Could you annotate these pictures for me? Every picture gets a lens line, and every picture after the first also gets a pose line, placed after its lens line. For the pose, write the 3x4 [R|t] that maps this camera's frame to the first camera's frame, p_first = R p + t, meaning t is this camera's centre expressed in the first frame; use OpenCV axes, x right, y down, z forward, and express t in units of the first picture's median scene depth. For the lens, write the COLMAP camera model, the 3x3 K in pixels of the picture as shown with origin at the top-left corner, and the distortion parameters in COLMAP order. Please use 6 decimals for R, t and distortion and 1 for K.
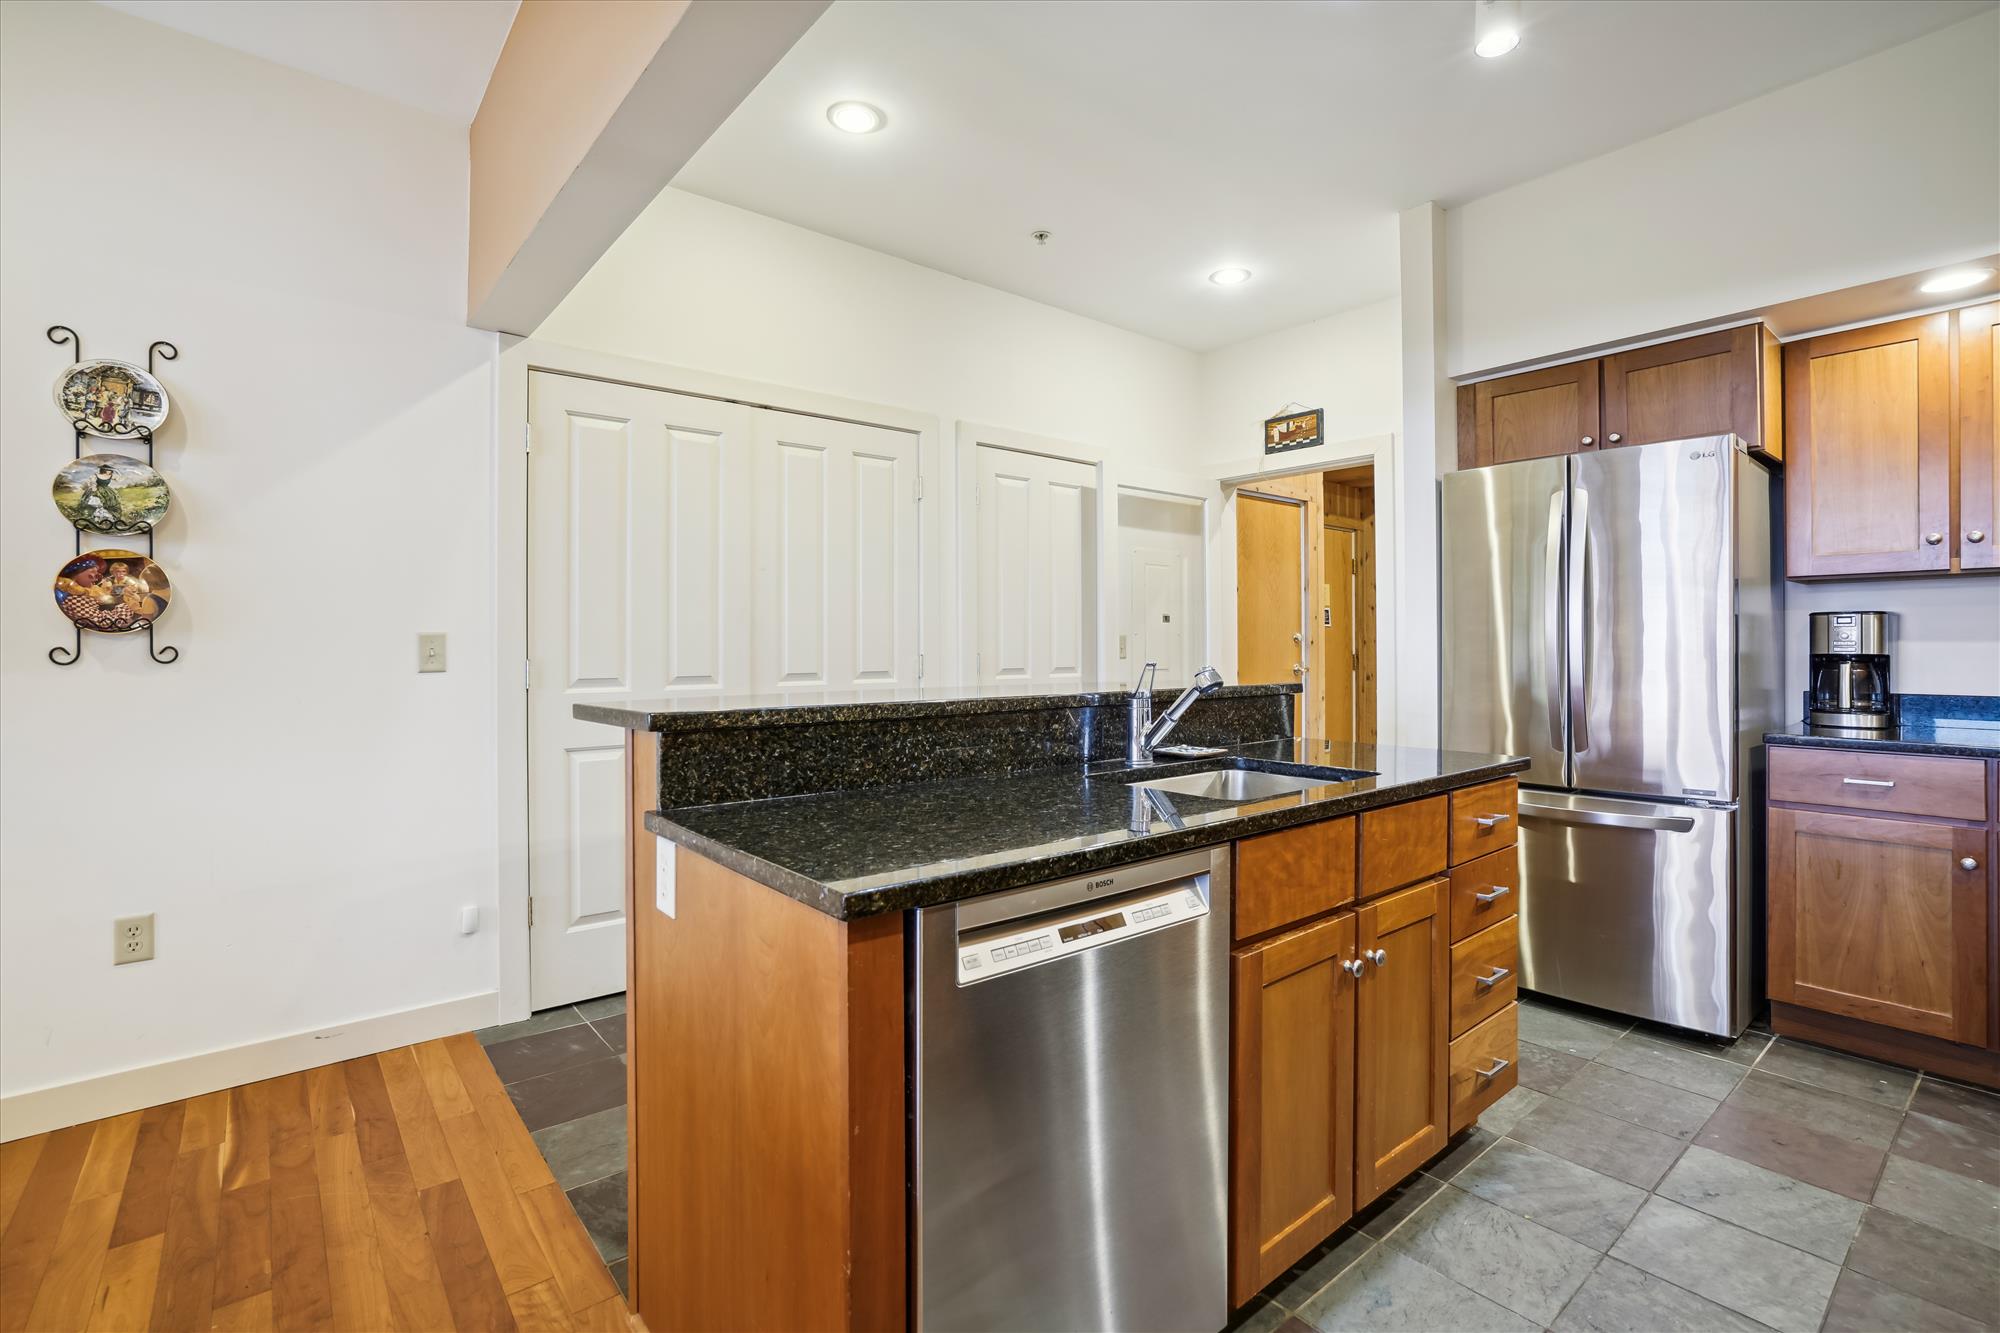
lens RADIAL K [[963.3, 0, 980.3], [0, 963.3, 638.8], [0, 0, 1]] dist [0.004069, 0.004493]
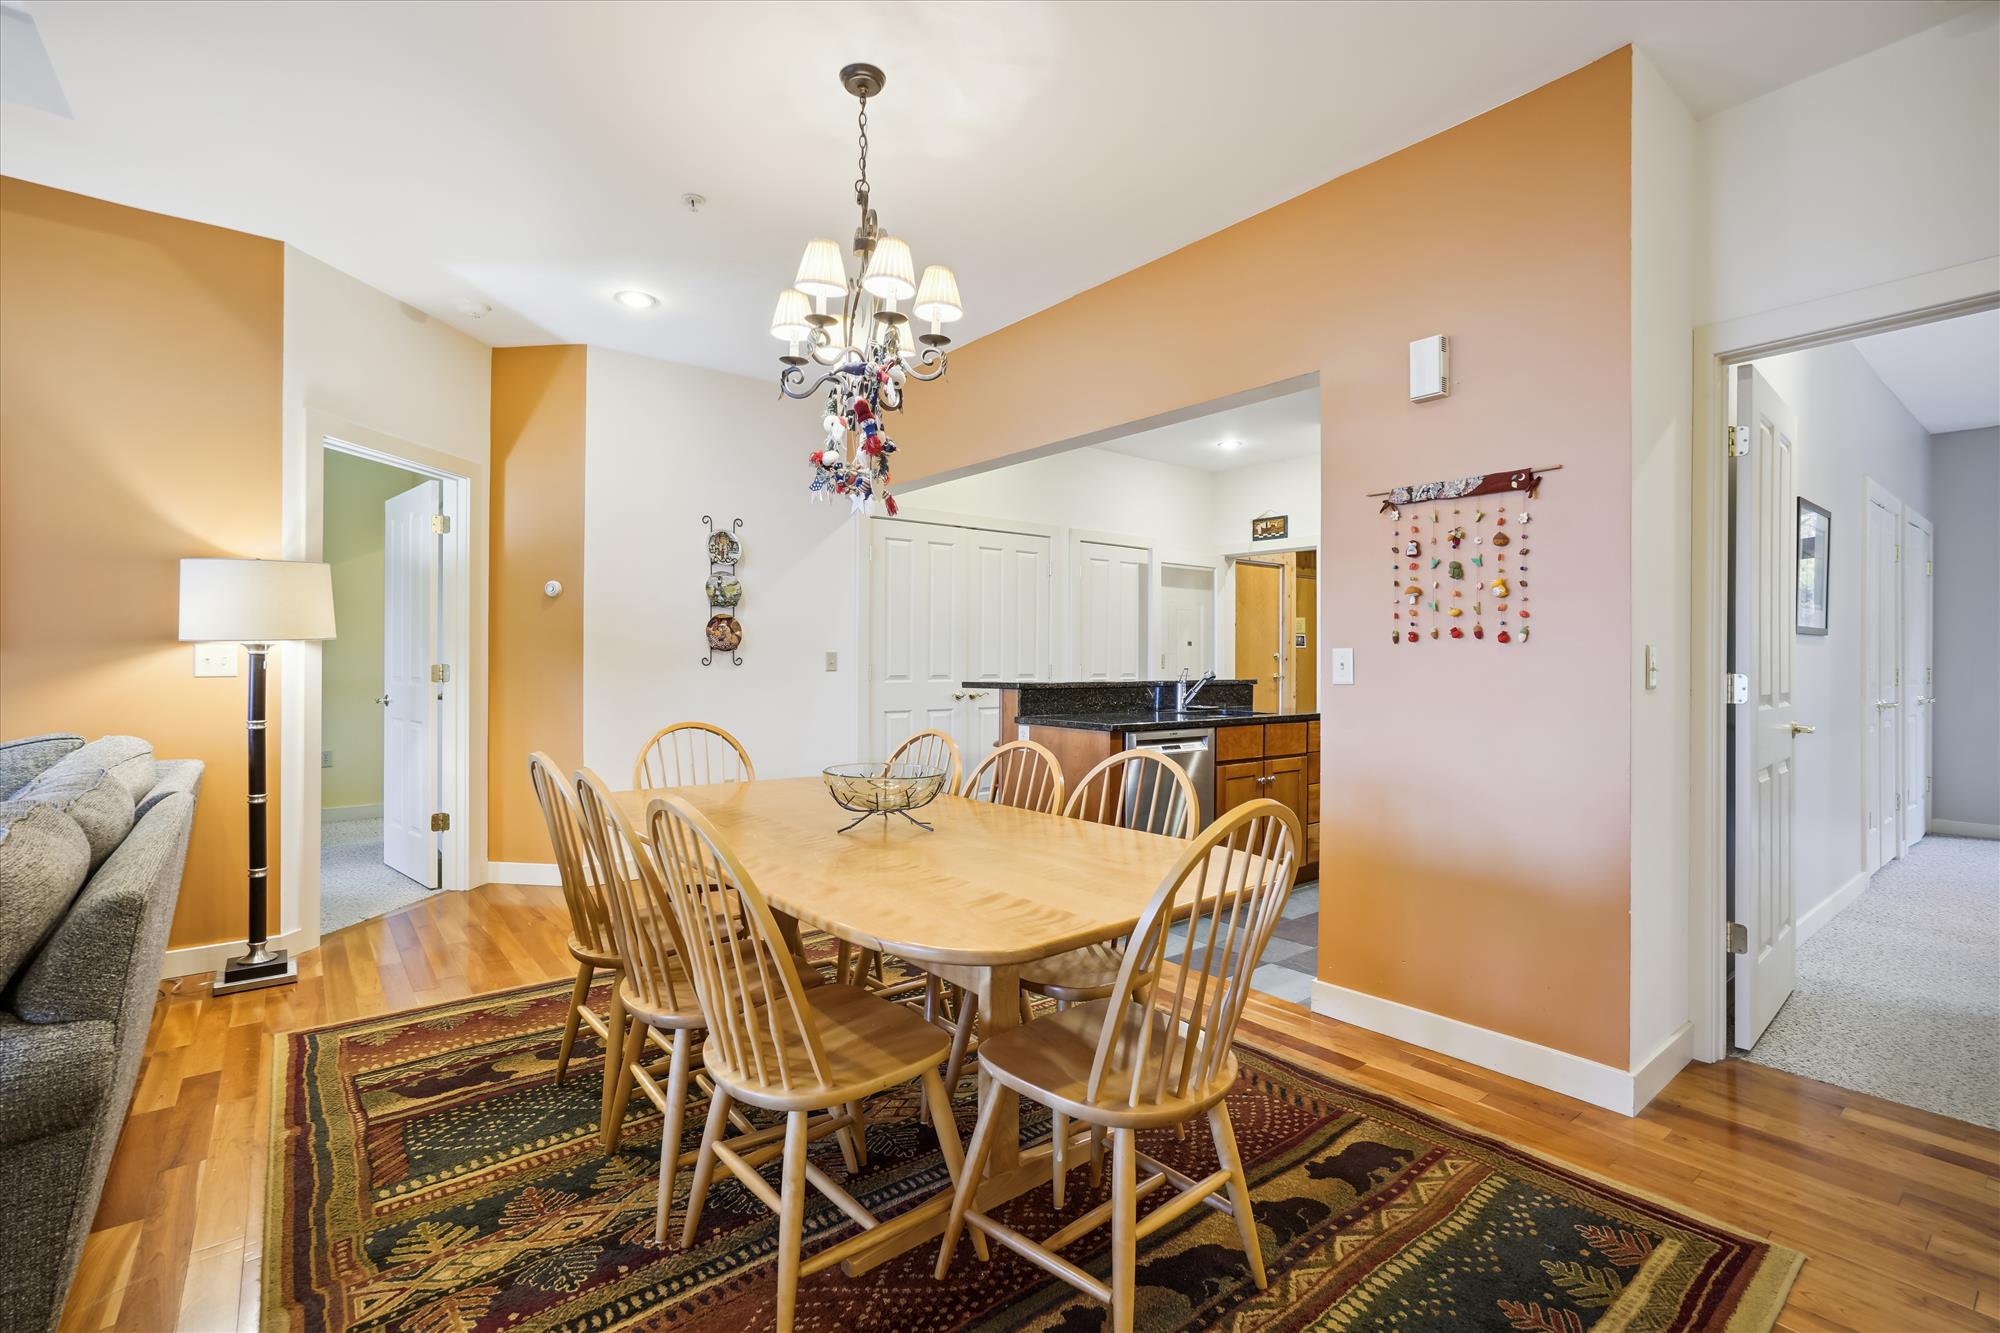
lens RADIAL K [[963.3, 0, 1010.9], [0, 963.3, 657.8], [0, 0, 1]] dist [0.004069, 0.004493]
pose [[0.999885, 0.008175, 0.012784, -0.221465], [-0.008256, 0.999946, 0.006303, -0.008895], [-0.012731, -0.006408, 0.999898, -1.061653]]
